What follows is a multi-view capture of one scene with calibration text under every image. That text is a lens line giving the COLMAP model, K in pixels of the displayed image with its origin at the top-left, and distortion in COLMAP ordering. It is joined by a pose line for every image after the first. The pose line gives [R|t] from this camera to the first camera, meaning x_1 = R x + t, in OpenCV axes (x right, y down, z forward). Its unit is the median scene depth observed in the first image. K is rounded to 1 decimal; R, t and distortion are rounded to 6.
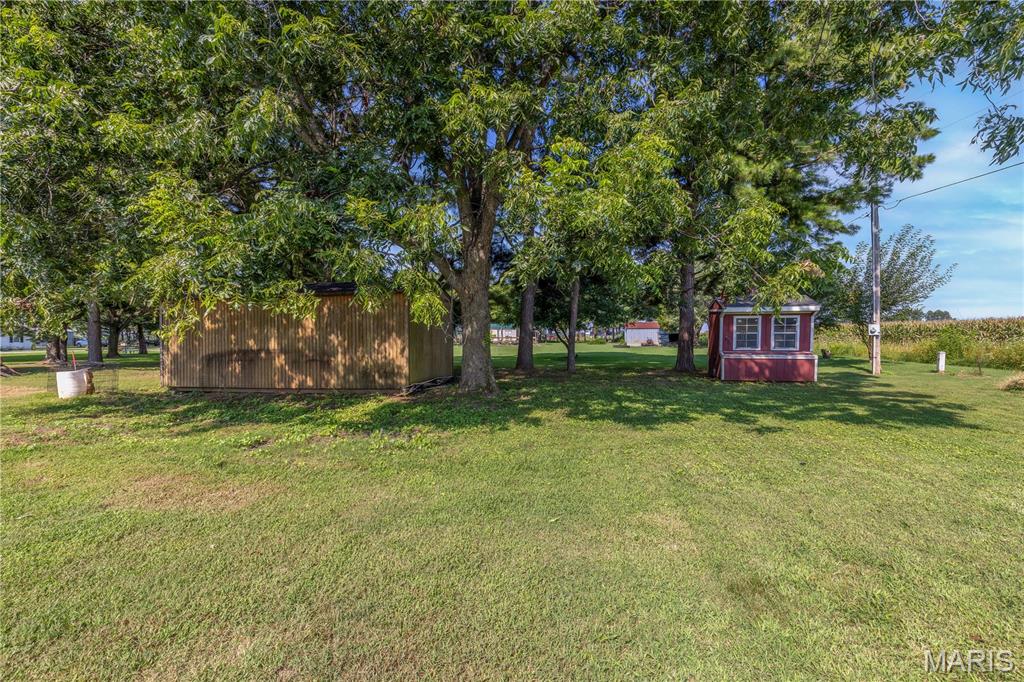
lens RADIAL K [[465.5, 0, 519.1], [0, 465.5, 342.4], [0, 0, 1]] dist [-0.003292, -0.000671]
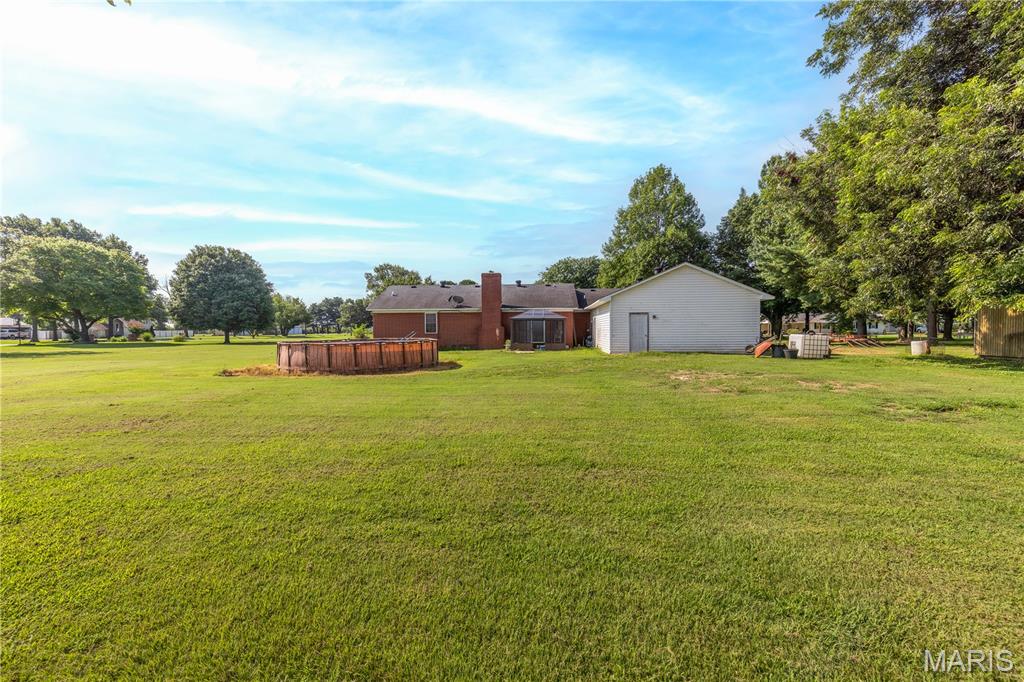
lens RADIAL K [[465.5, 0, 512.9], [0, 465.5, 335.5], [0, 0, 1]] dist [-0.003292, -0.000671]
pose [[0.095683, 0.007500, -0.995384, 0.602136], [0.004586, 0.999958, 0.007975, 0.013170], [0.995401, -0.005328, 0.095644, -0.655553]]
